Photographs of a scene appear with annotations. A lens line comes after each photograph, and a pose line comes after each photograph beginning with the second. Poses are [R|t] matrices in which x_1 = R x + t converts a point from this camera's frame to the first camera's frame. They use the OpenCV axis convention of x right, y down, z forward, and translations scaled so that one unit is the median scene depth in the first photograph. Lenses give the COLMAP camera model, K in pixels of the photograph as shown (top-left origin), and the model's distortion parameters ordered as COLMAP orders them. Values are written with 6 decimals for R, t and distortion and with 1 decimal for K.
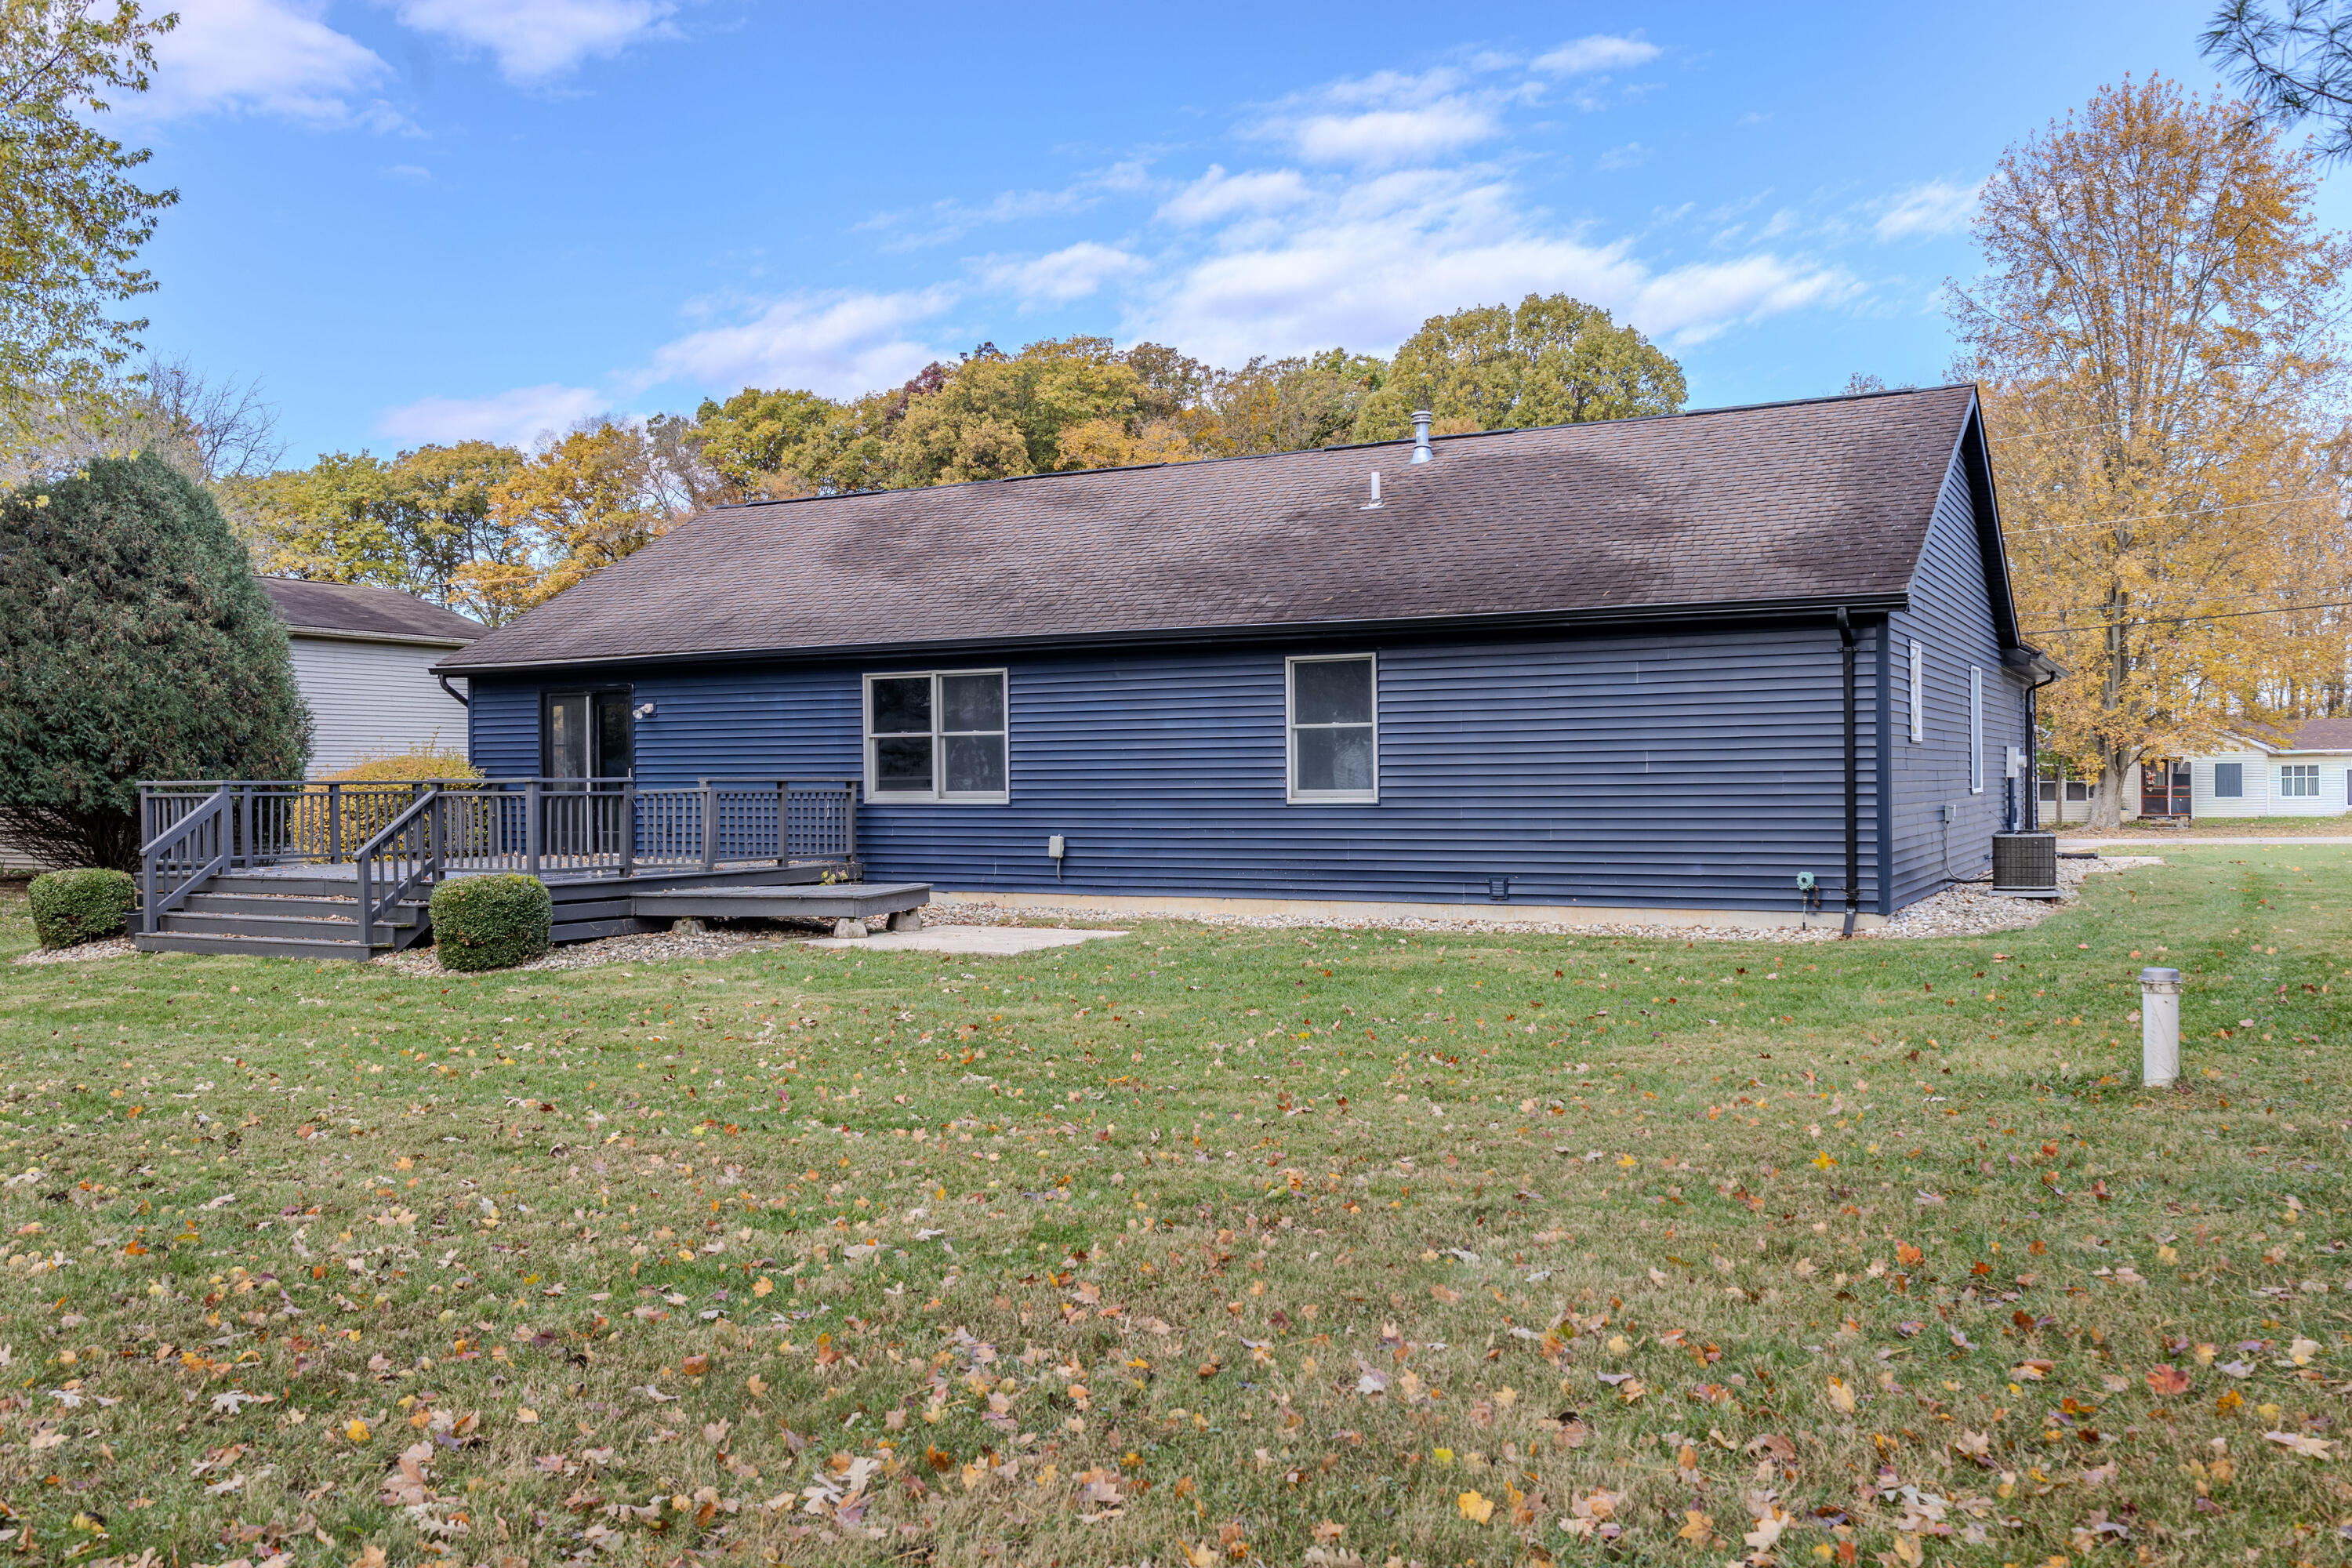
lens RADIAL K [[1881.2, 0, 1176.0], [0, 1881.2, 784.0], [0, 0, 1]] dist [-0.004332, 0.002069]
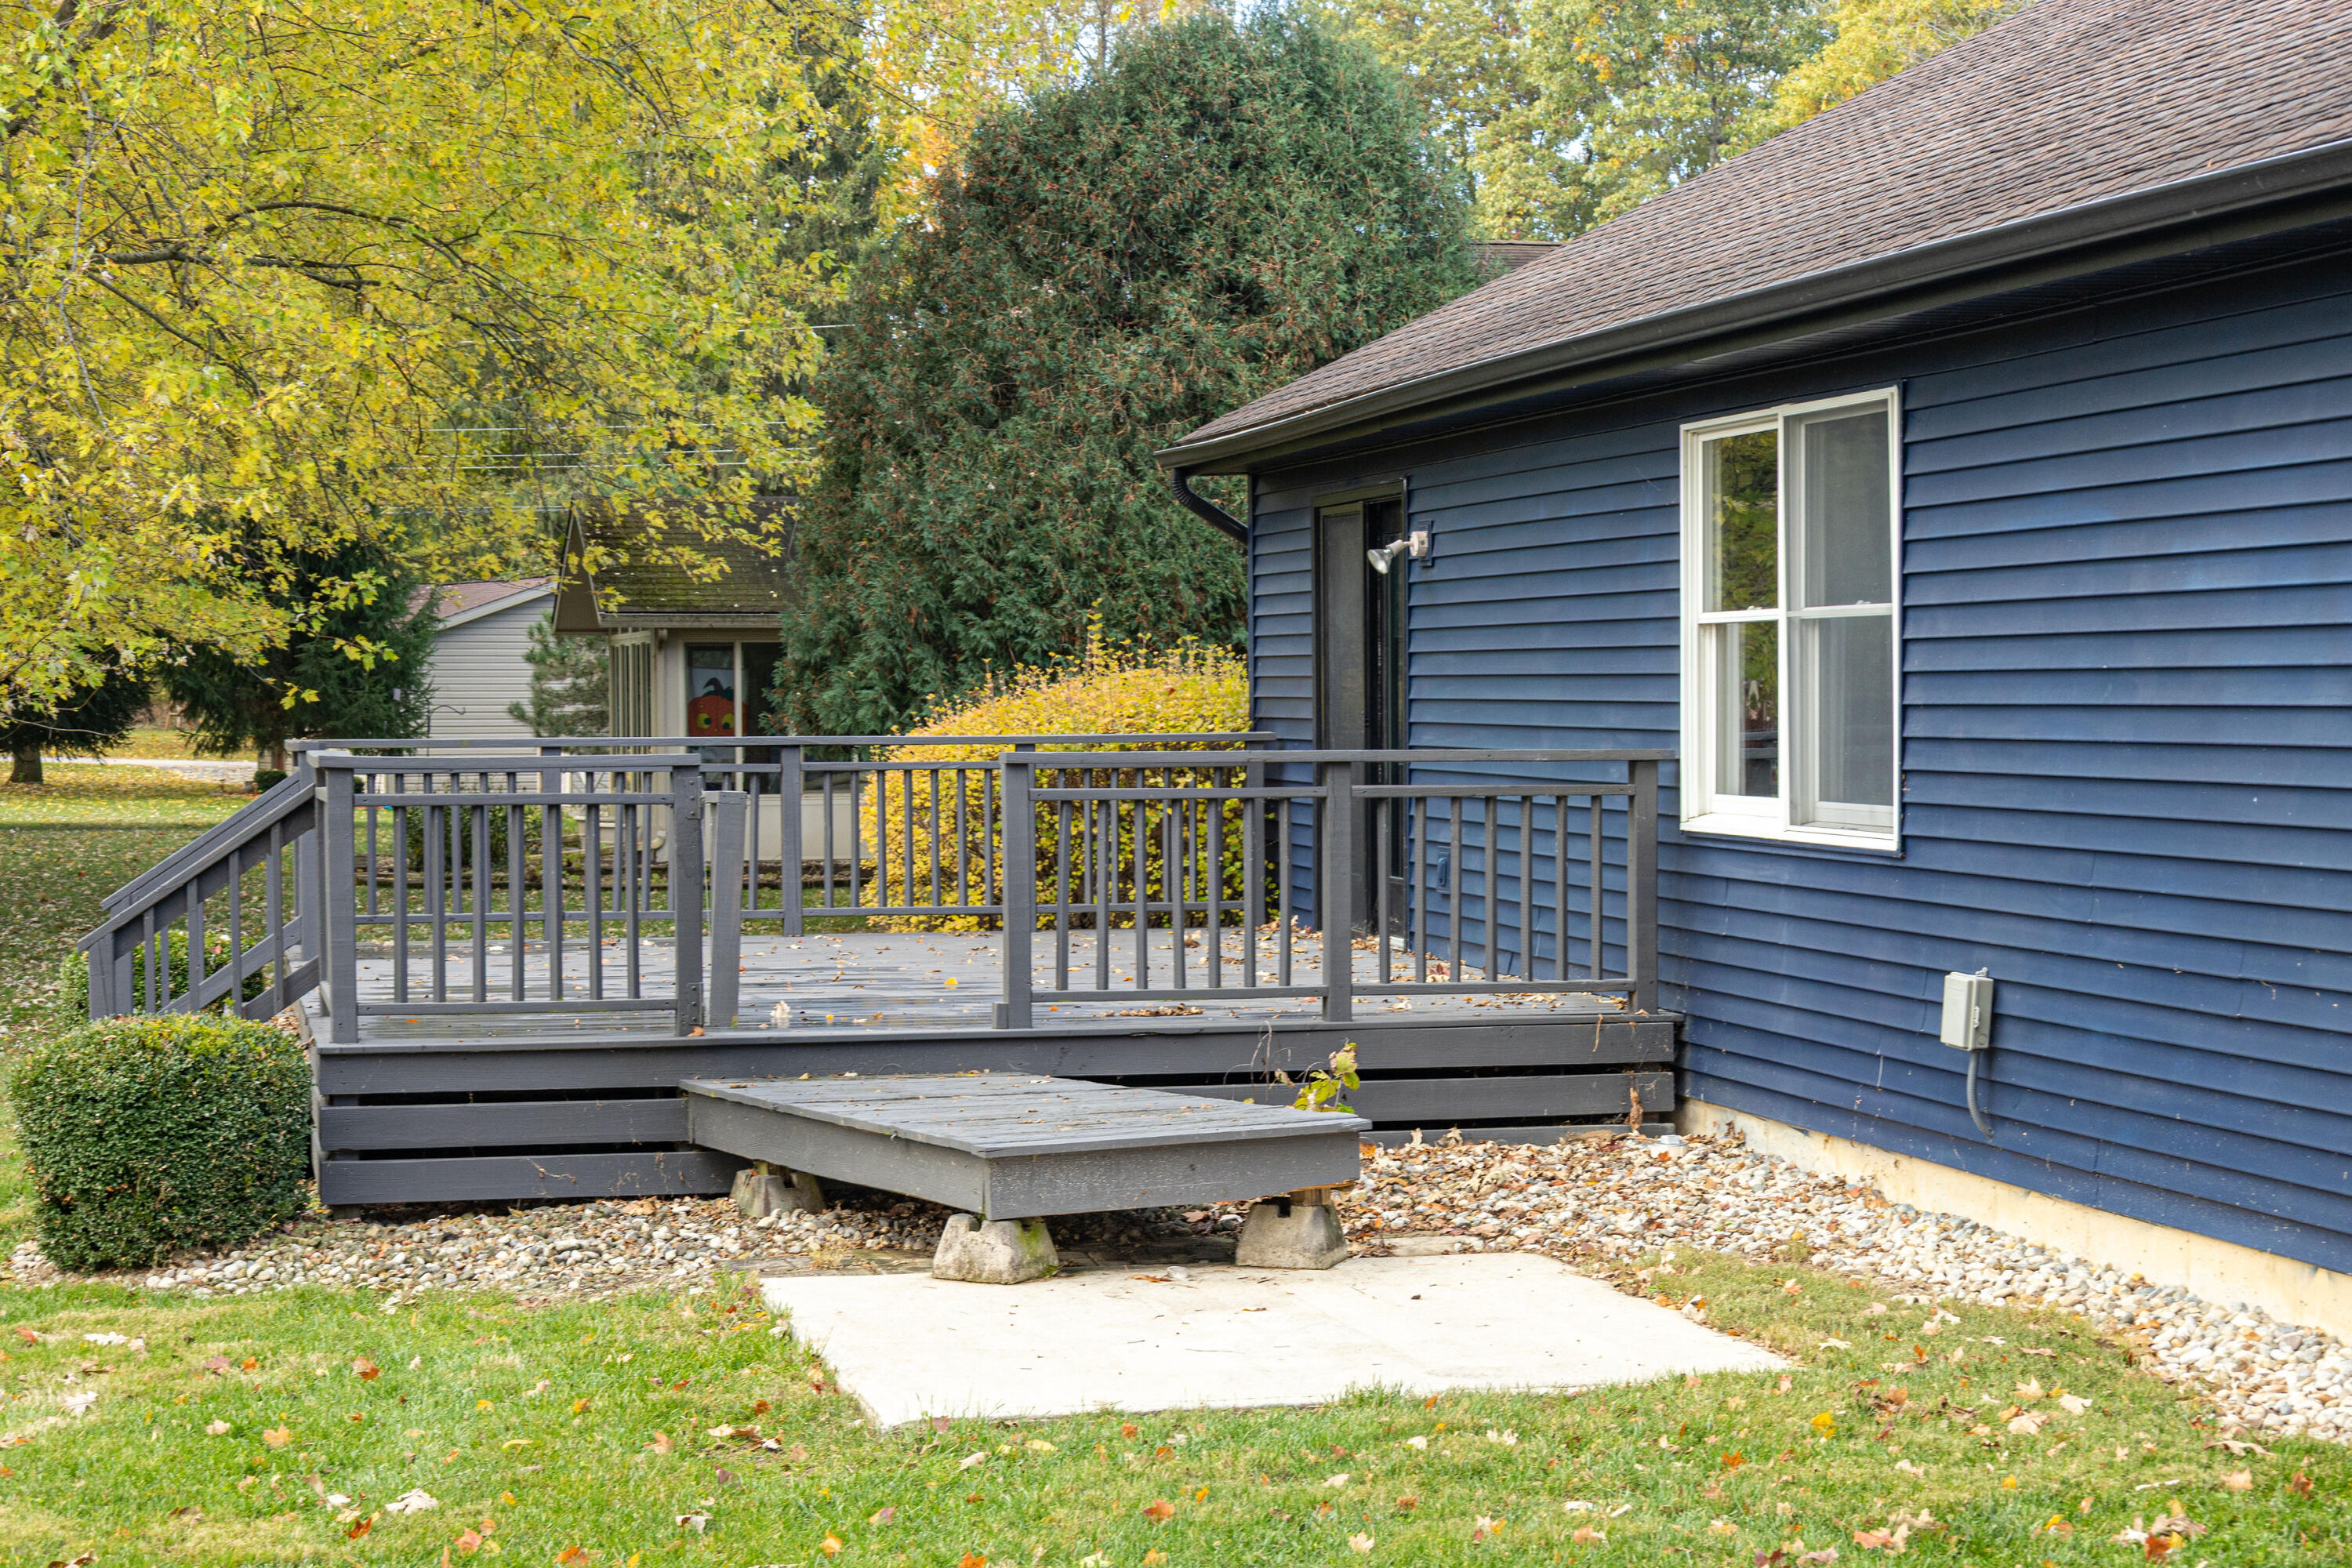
lens RADIAL K [[4087.9, 0, 1171.6], [0, 4087.9, 818.3], [0, 0, 1]] dist [-0.022539, 0.225279]
pose [[0.665324, 0.032303, -0.745855, 0.314061], [-0.010546, 0.999370, 0.033876, -0.015226], [0.746480, -0.014673, 0.665246, 0.501366]]
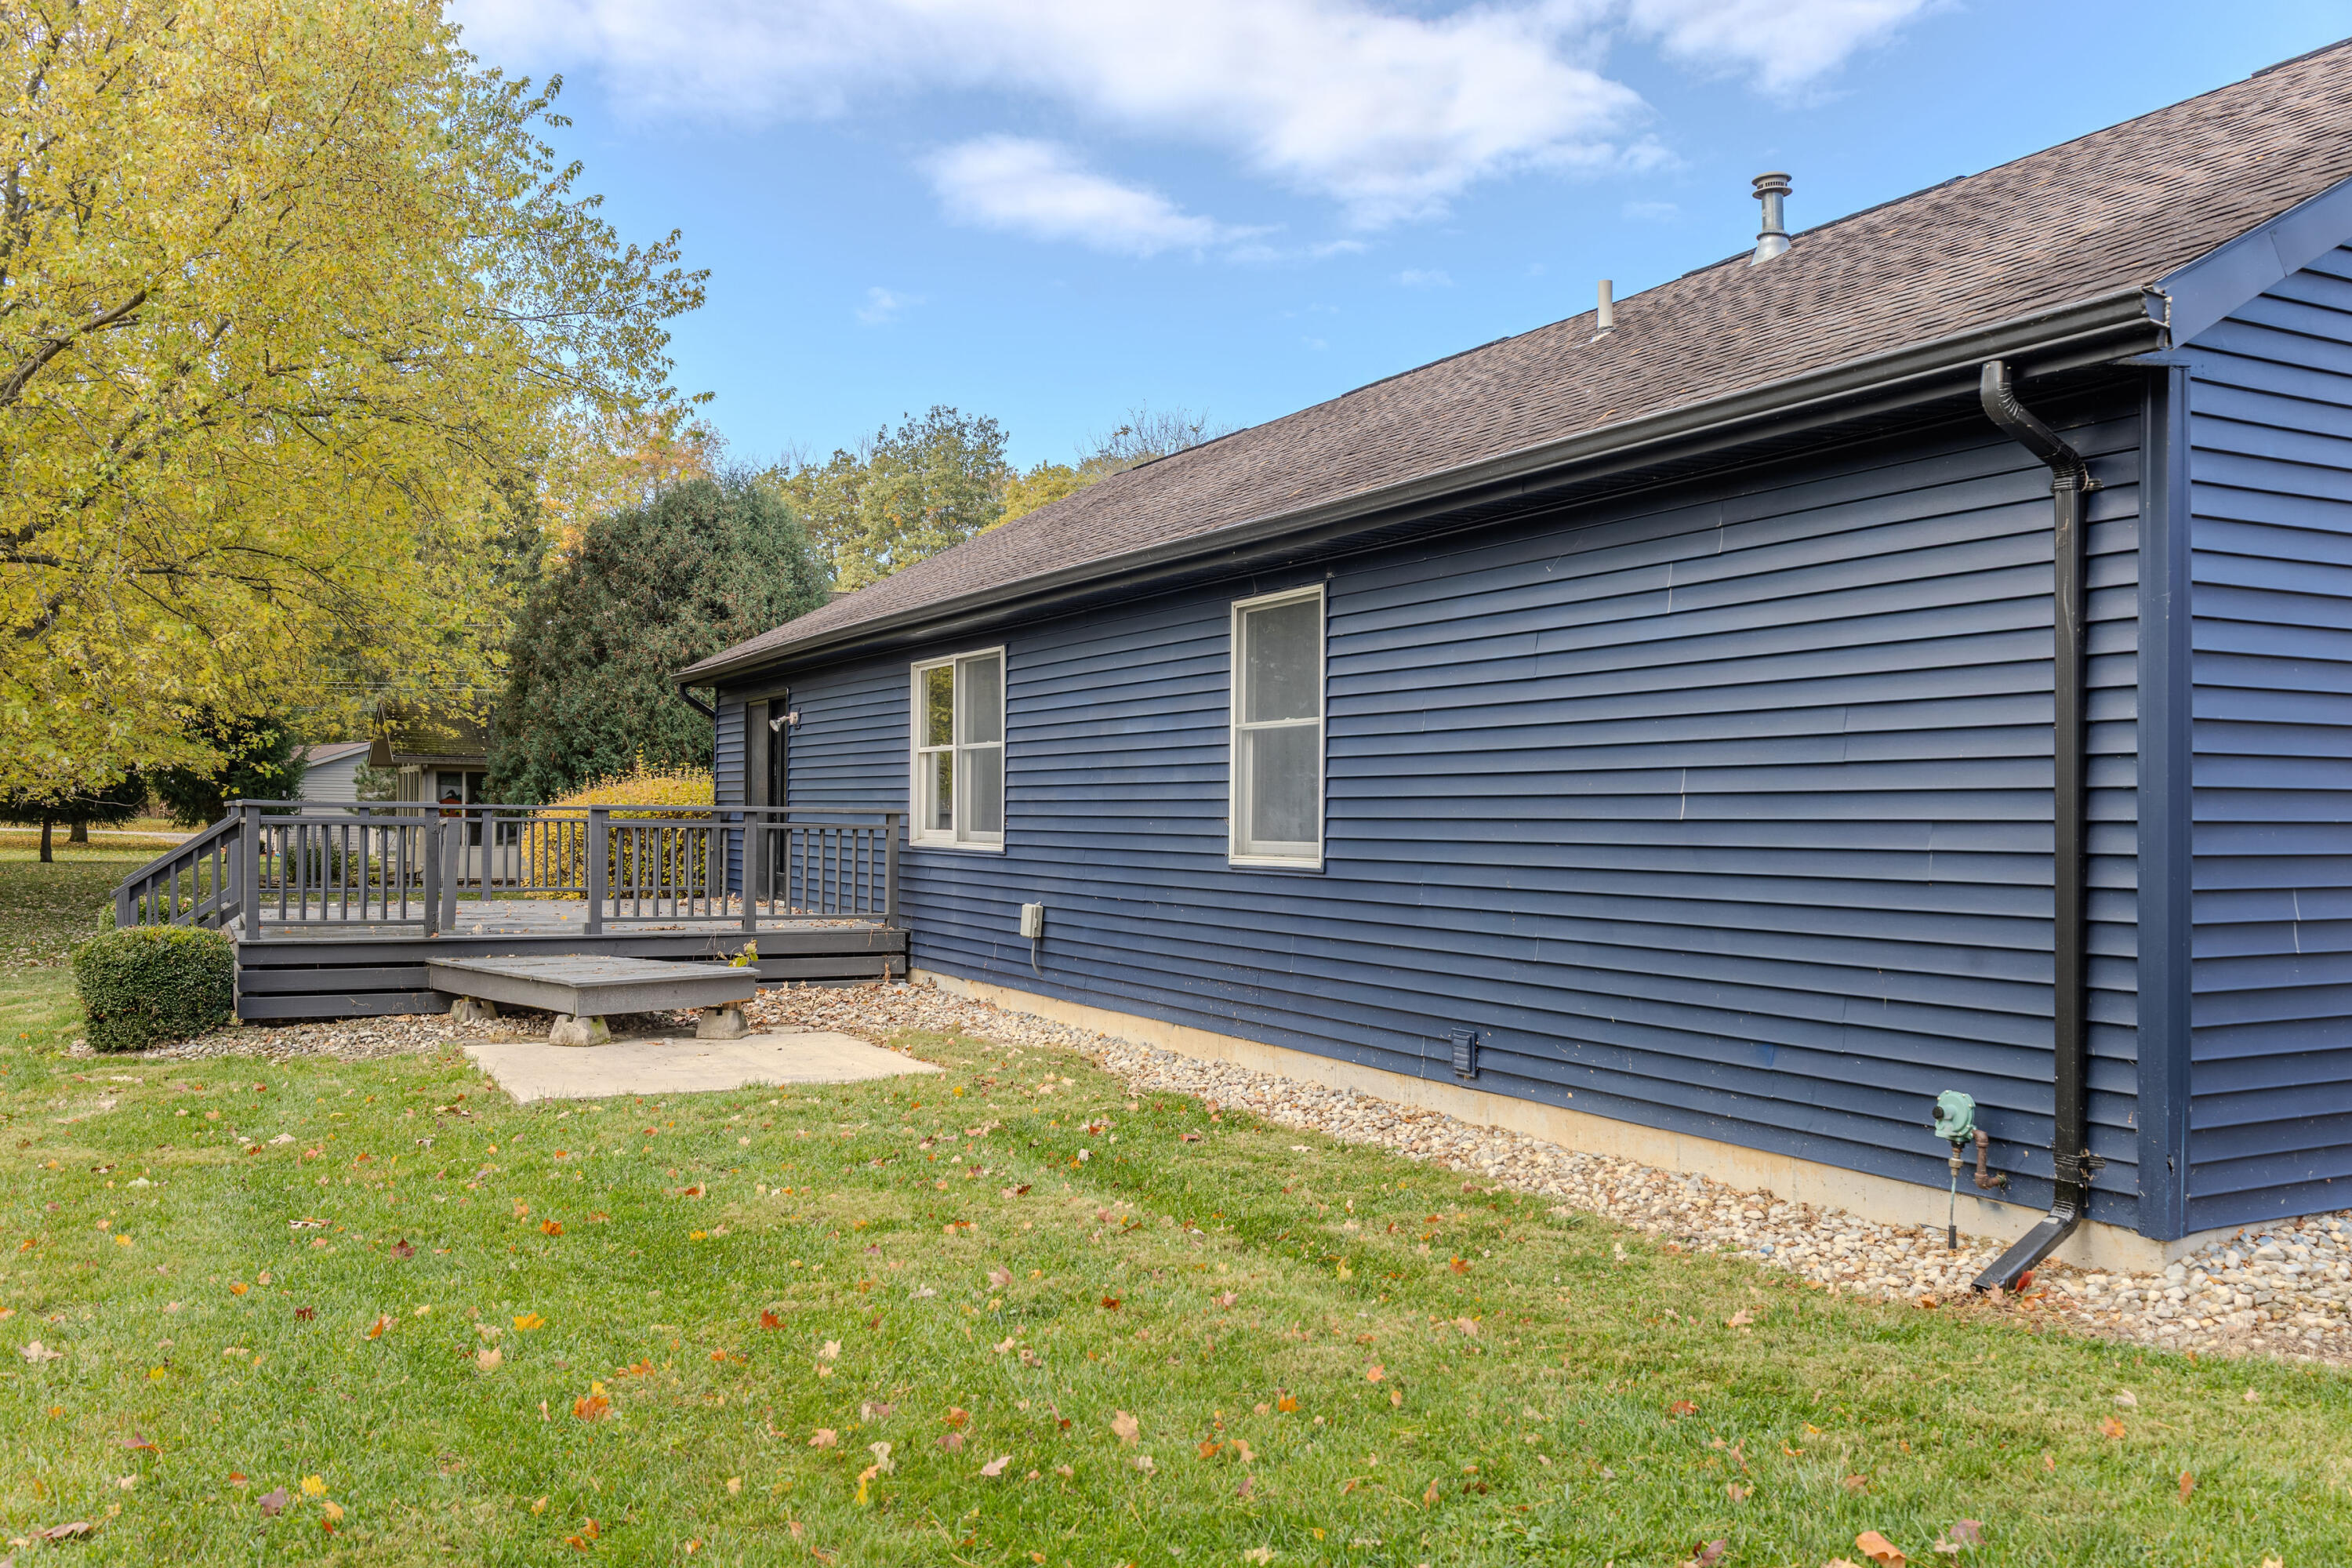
lens RADIAL K [[1910.4, 0, 1174.8], [0, 1910.4, 780.1], [0, 0, 1]] dist [-0.015787, 0.004771]
pose [[0.829273, 0.008450, -0.558780, 0.338868], [-0.022689, 0.999570, -0.018556, -0.003532], [0.558384, 0.028066, 0.829108, 0.486818]]
